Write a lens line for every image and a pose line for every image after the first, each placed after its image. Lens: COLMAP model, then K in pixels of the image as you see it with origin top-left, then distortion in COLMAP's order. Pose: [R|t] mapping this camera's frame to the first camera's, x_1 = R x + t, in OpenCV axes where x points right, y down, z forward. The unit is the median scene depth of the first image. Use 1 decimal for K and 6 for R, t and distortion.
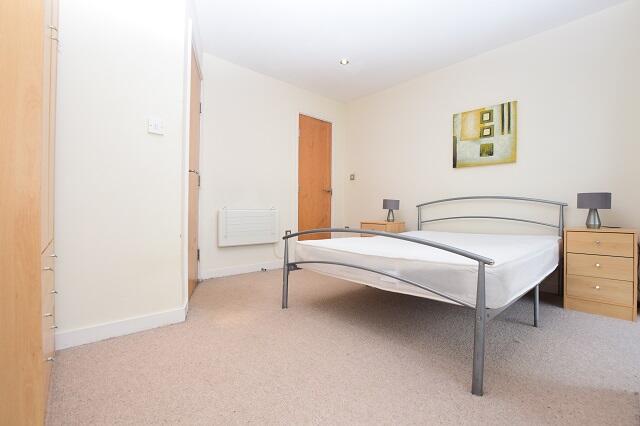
lens RADIAL K [[291.5, 0, 320.0], [0, 291.5, 213.0], [0, 0, 1]] dist [-0.001260, -0.000236]
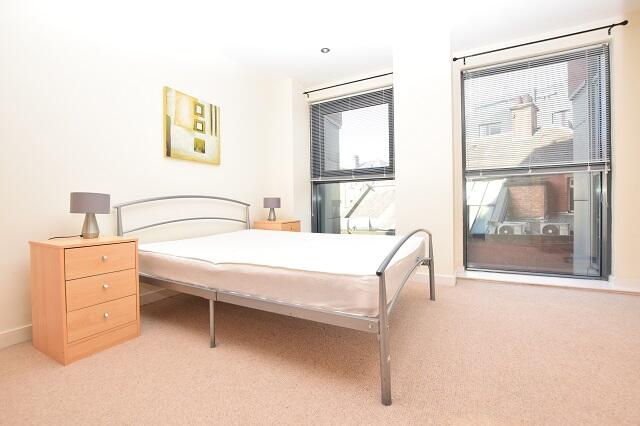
lens RADIAL K [[291.5, 0, 320.0], [0, 291.5, 213.0], [0, 0, 1]] dist [-0.001260, -0.000236]
pose [[-0.317972, -0.028170, 0.947682, -0.432644], [0.014025, 0.999309, 0.034410, -0.028728], [-0.947996, 0.024233, -0.317357, 0.929492]]
